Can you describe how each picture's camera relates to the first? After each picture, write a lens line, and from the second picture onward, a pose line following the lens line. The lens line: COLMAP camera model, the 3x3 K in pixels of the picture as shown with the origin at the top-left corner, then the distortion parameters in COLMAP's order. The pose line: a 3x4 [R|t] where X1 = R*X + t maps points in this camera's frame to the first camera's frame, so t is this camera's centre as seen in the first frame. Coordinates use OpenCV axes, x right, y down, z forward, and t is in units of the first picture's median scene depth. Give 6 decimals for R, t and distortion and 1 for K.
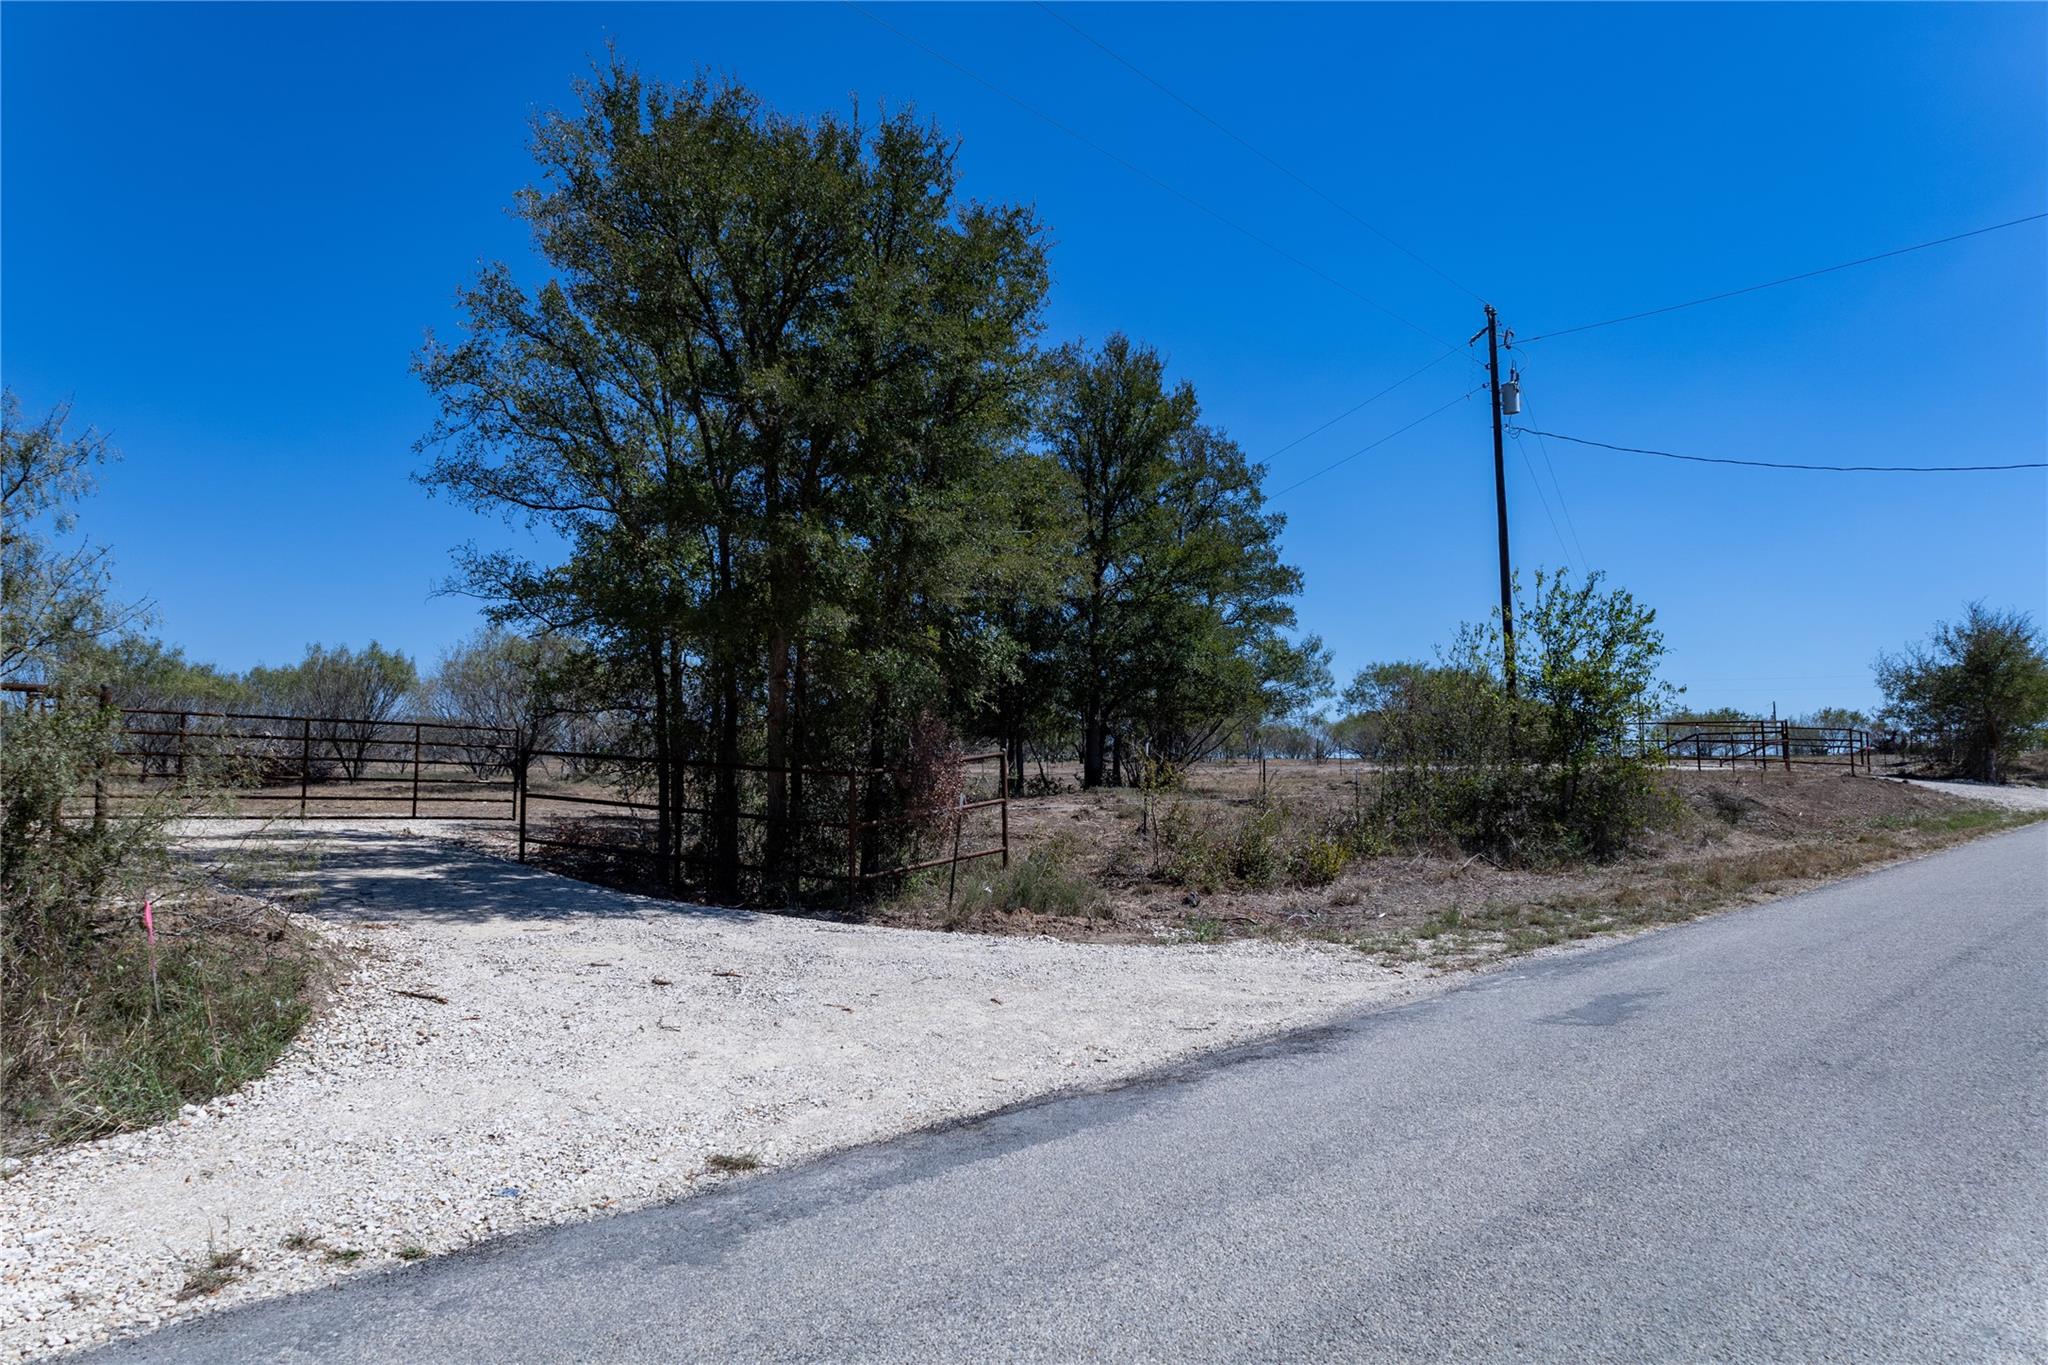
lens RADIAL K [[1337.5, 0, 1024.0], [0, 1337.5, 682.5], [0, 0, 1]] dist [-0.003800, 0.030795]
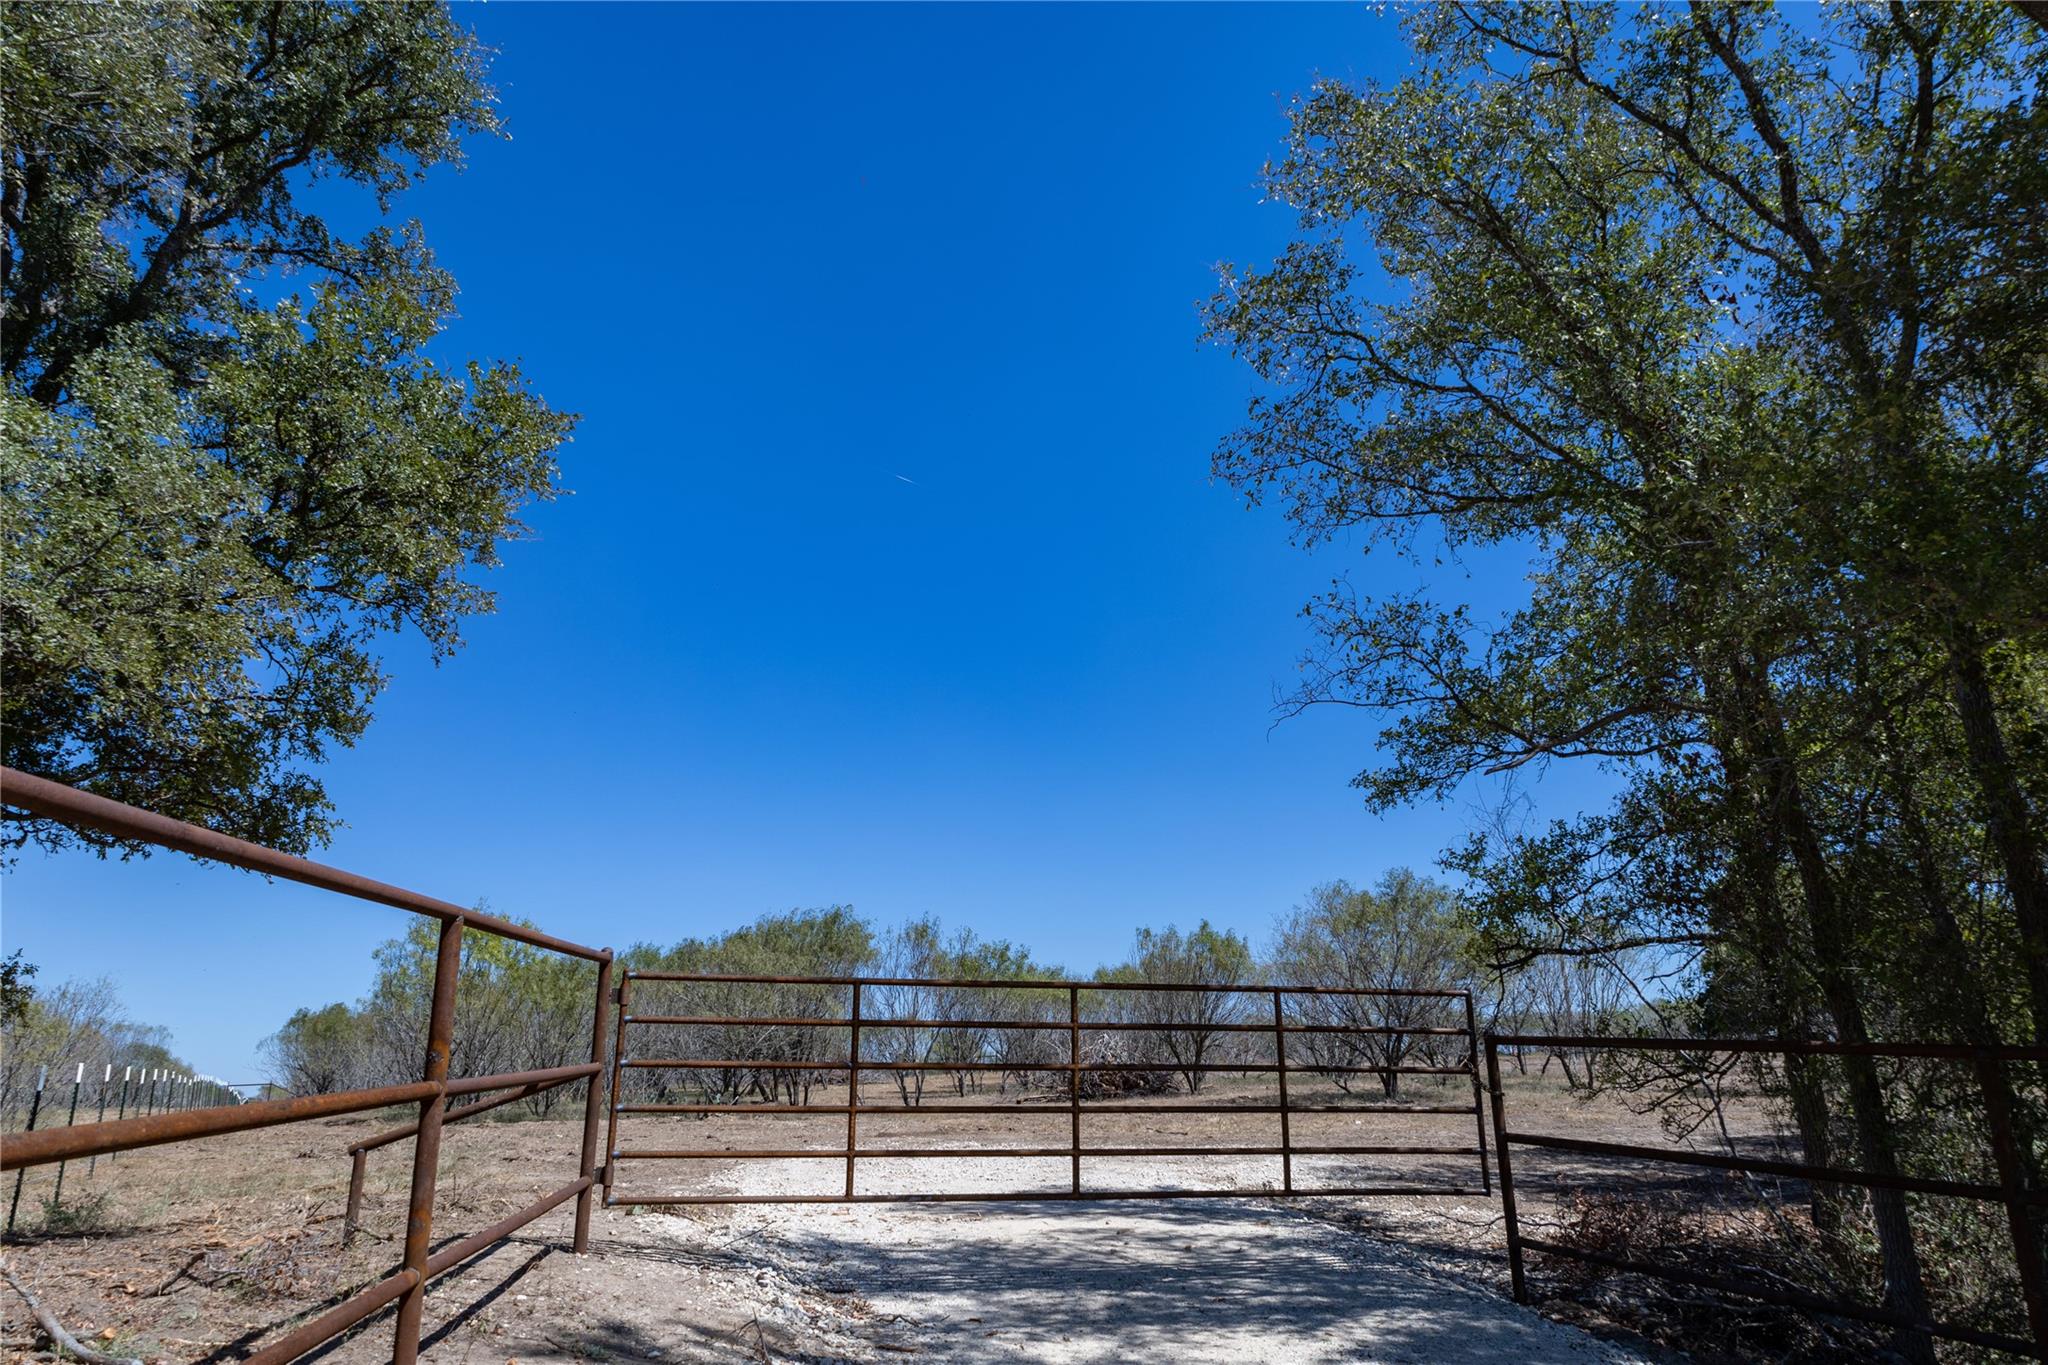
lens RADIAL K [[1337.5, 0, 1024.0], [0, 1337.5, 682.5], [0, 0, 1]] dist [-0.003800, 0.030795]
pose [[0.830335, -0.169847, -0.530749, -0.101494], [0.054196, 0.972518, -0.226432, 0.011193], [0.554622, 0.159250, 0.816721, 0.215580]]
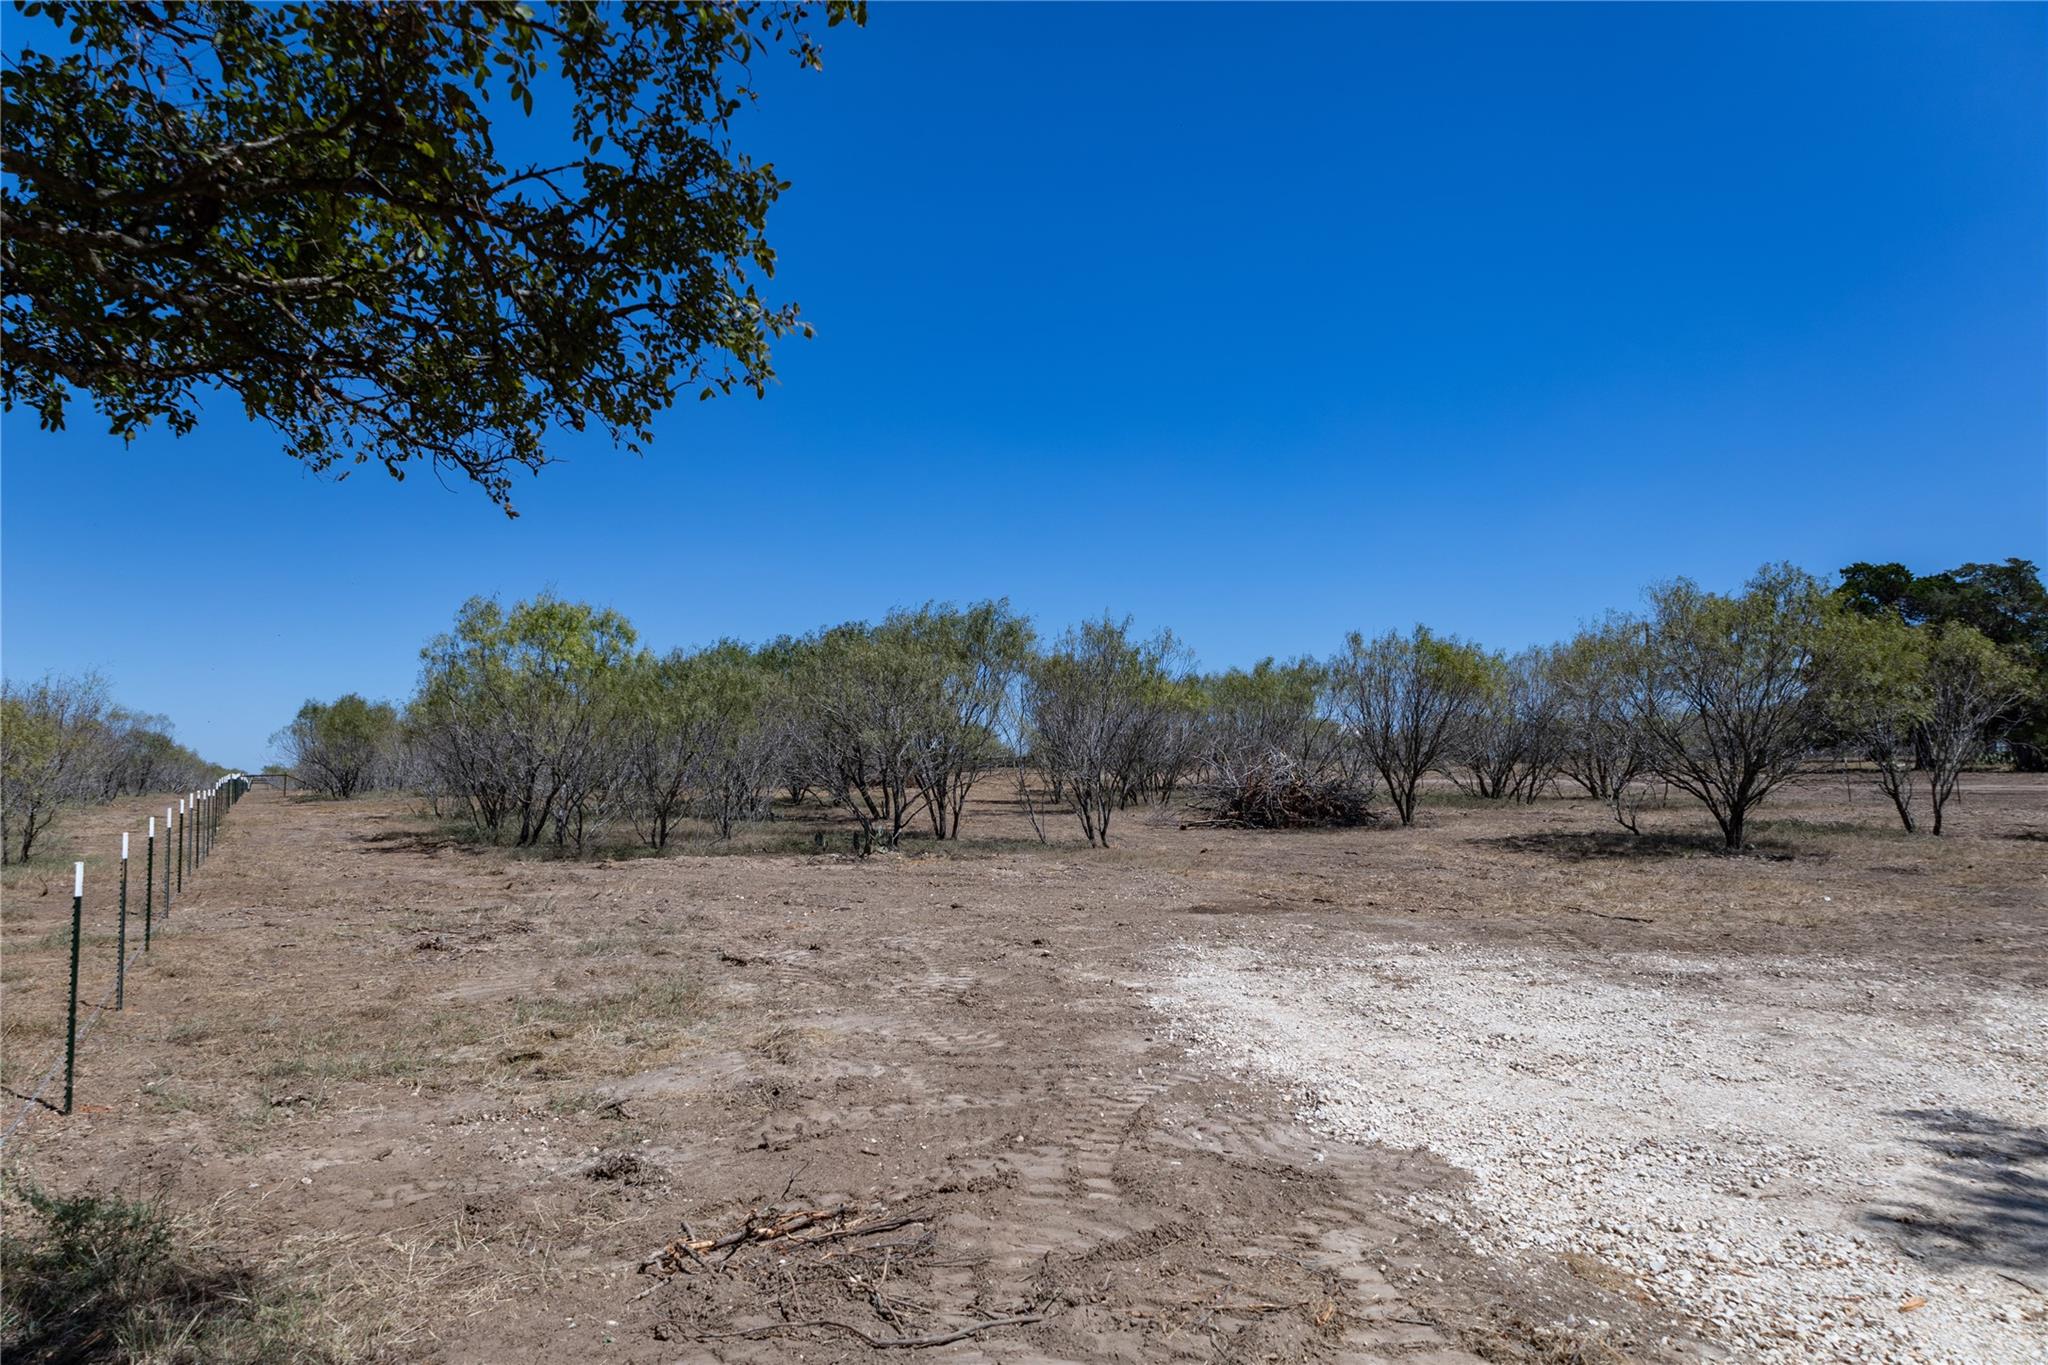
lens RADIAL K [[1337.5, 0, 1024.0], [0, 1337.5, 682.5], [0, 0, 1]] dist [-0.003800, 0.030795]
pose [[0.840980, -0.034343, -0.539976, -0.315350], [0.038851, 0.999240, -0.003046, -0.006874], [0.539670, -0.018417, 0.841675, 0.303757]]
